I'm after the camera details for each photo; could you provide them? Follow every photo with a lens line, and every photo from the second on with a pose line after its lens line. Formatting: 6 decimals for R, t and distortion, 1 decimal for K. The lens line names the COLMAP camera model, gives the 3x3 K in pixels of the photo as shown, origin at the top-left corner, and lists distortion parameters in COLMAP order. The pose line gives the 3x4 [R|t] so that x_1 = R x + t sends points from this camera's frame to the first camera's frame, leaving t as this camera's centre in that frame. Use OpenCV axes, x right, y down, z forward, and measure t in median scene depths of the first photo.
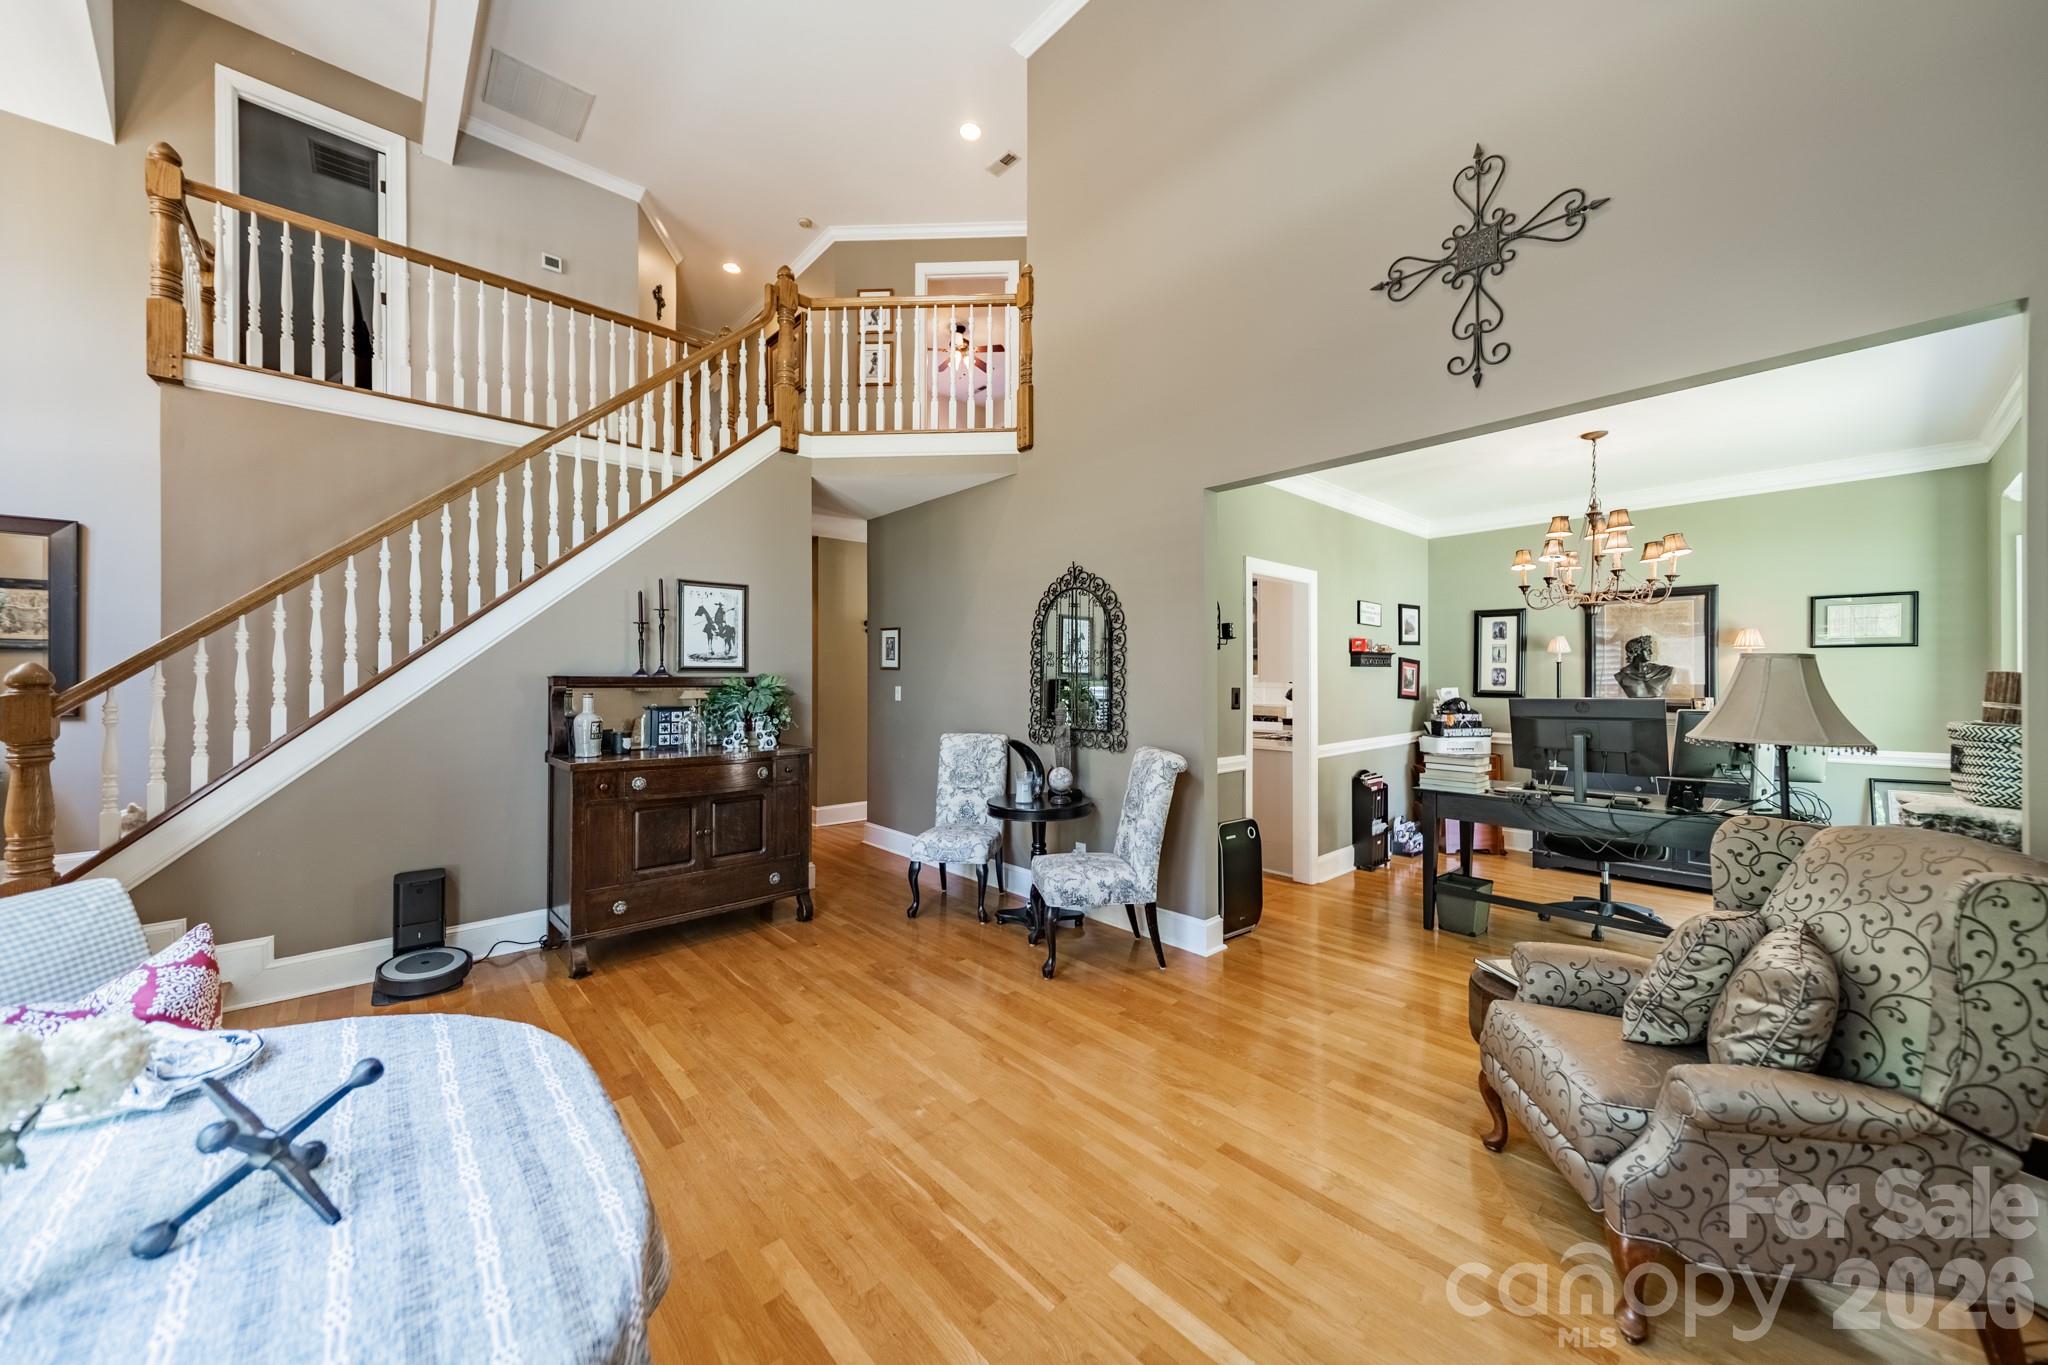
lens RADIAL K [[735.5, 0, 1022.6], [0, 735.5, 676.9], [0, 0, 1]] dist [0.012552, 0.000017]
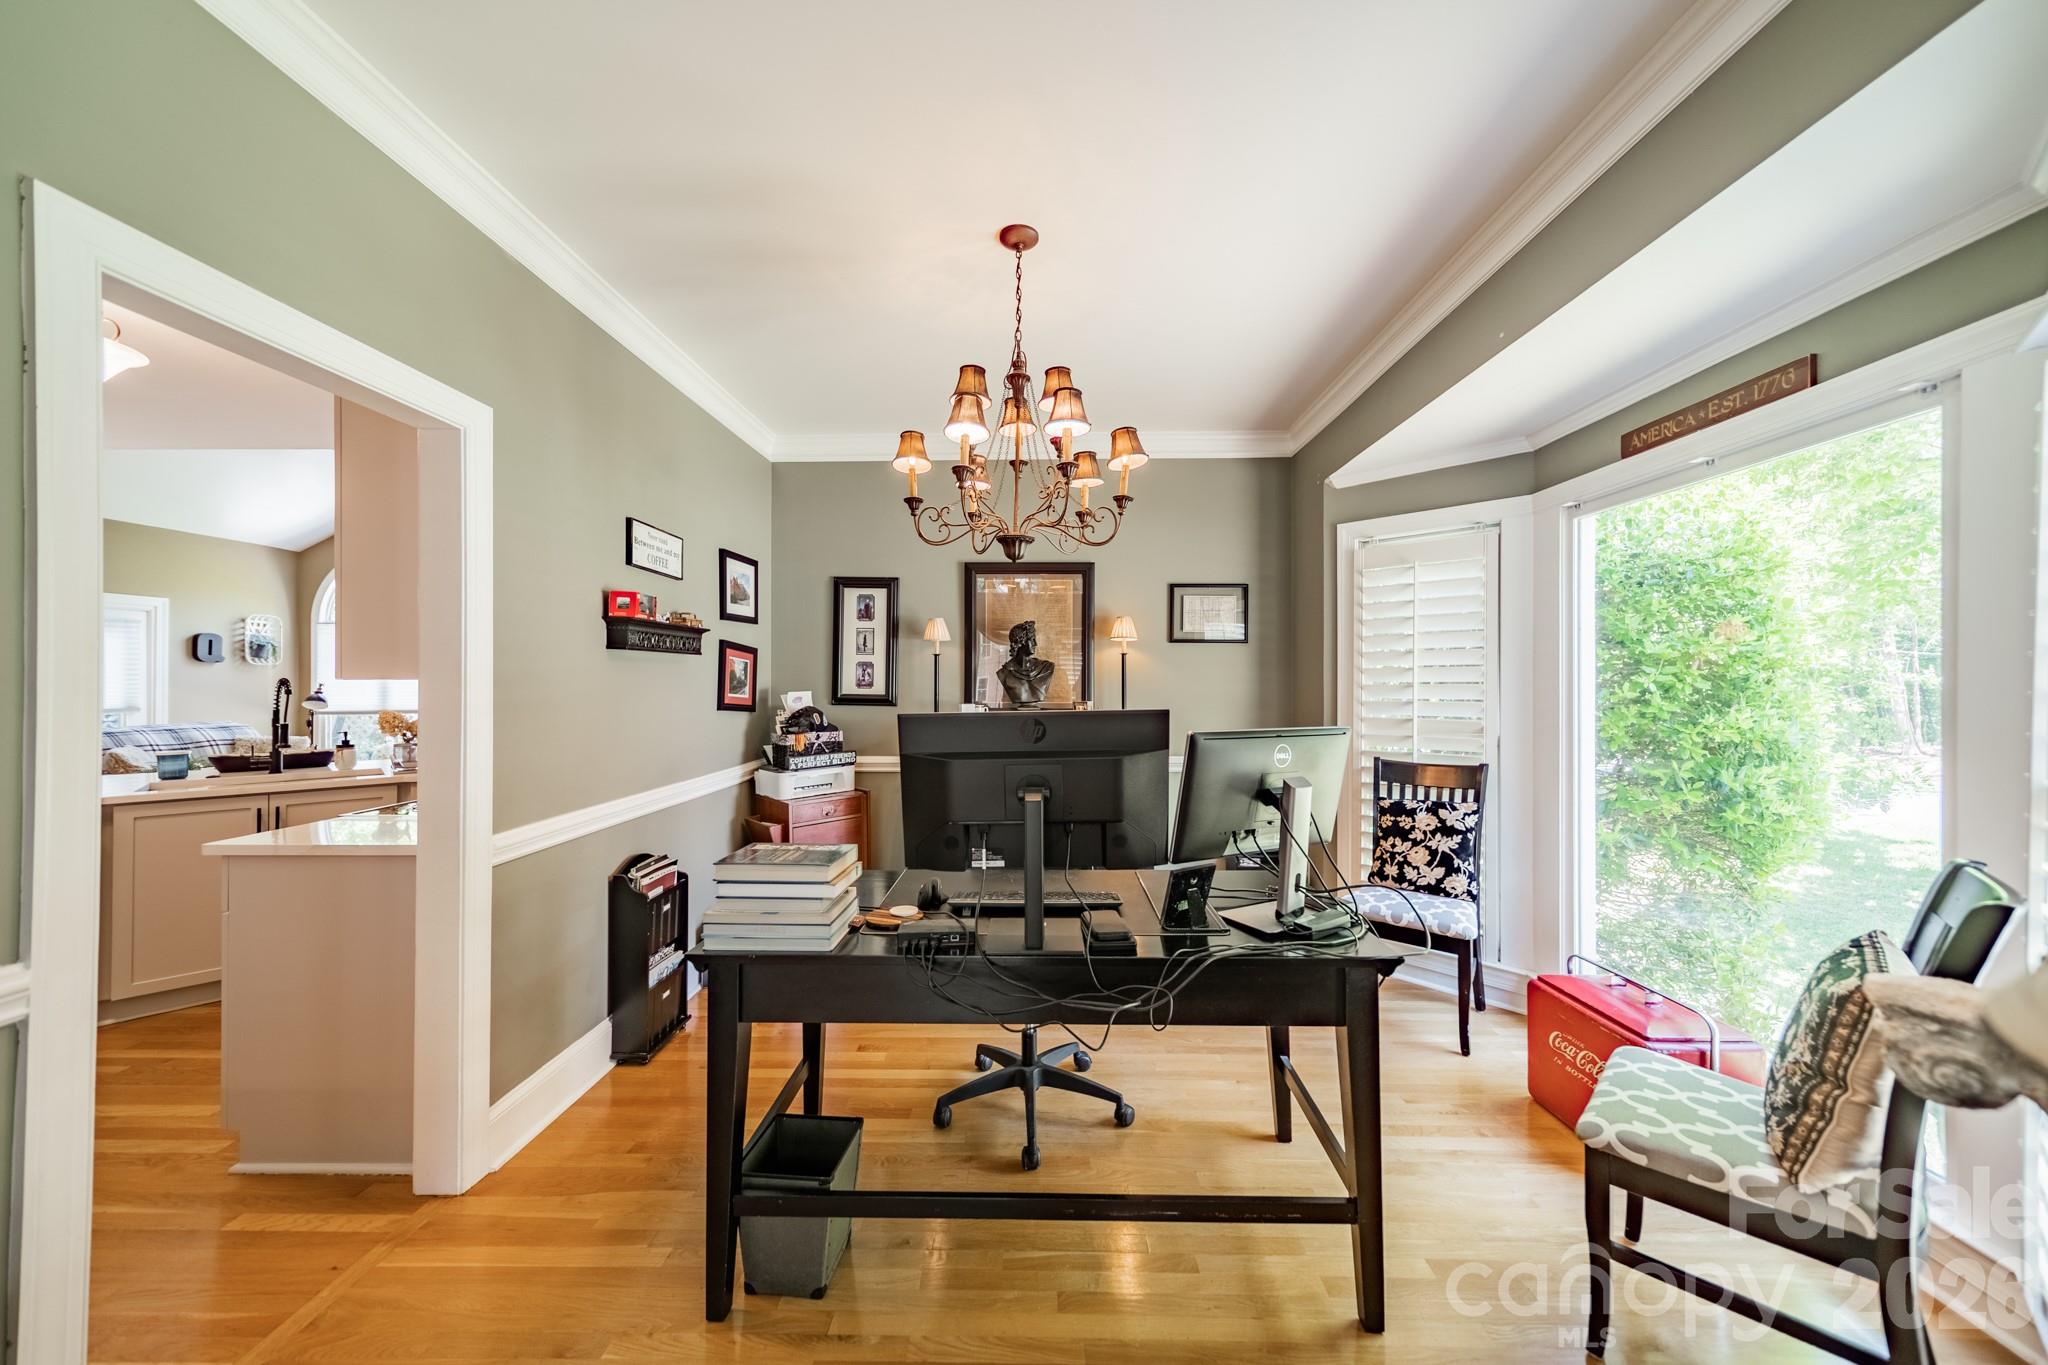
lens RADIAL K [[722.3, 0, 1029.8], [0, 722.3, 679.2], [0, 0, 1]] dist [0.008706, 0.000146]
pose [[0.690063, 0.006361, 0.723721, 0.276860], [-0.002817, 0.999977, -0.006102, 0.007940], [-0.723744, 0.002172, 0.690065, 0.446255]]
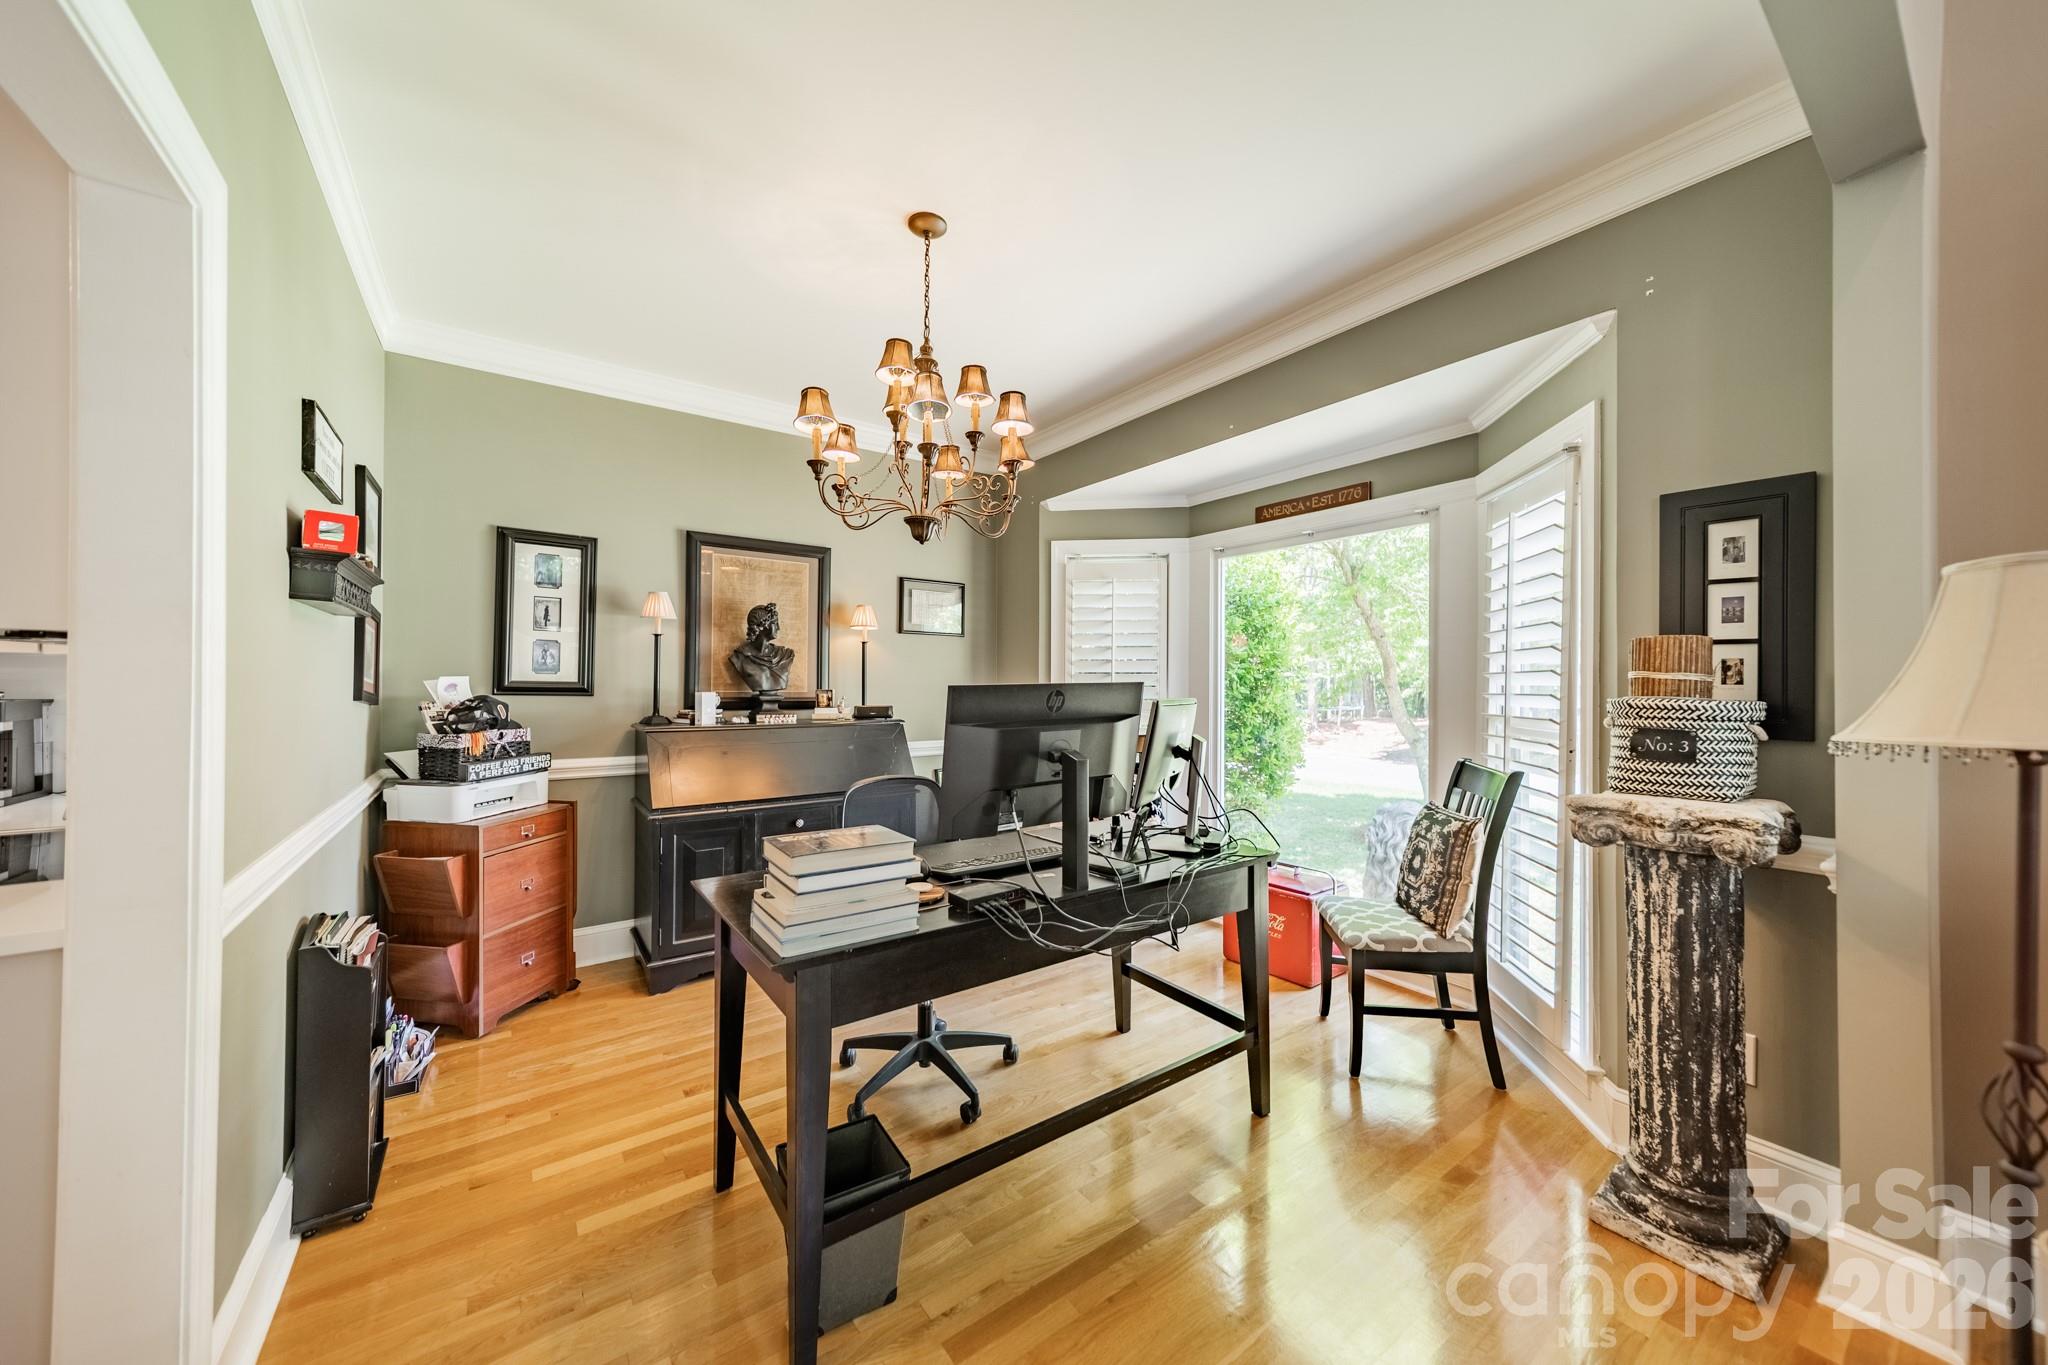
lens RADIAL K [[722.3, 0, 1029.8], [0, 722.3, 679.2], [0, 0, 1]] dist [0.008706, 0.000146]
pose [[0.112567, 0.009586, 0.993598, 0.165769], [-0.005525, 0.999944, -0.009021, 0.020066], [-0.993629, -0.004475, 0.112614, 0.618959]]
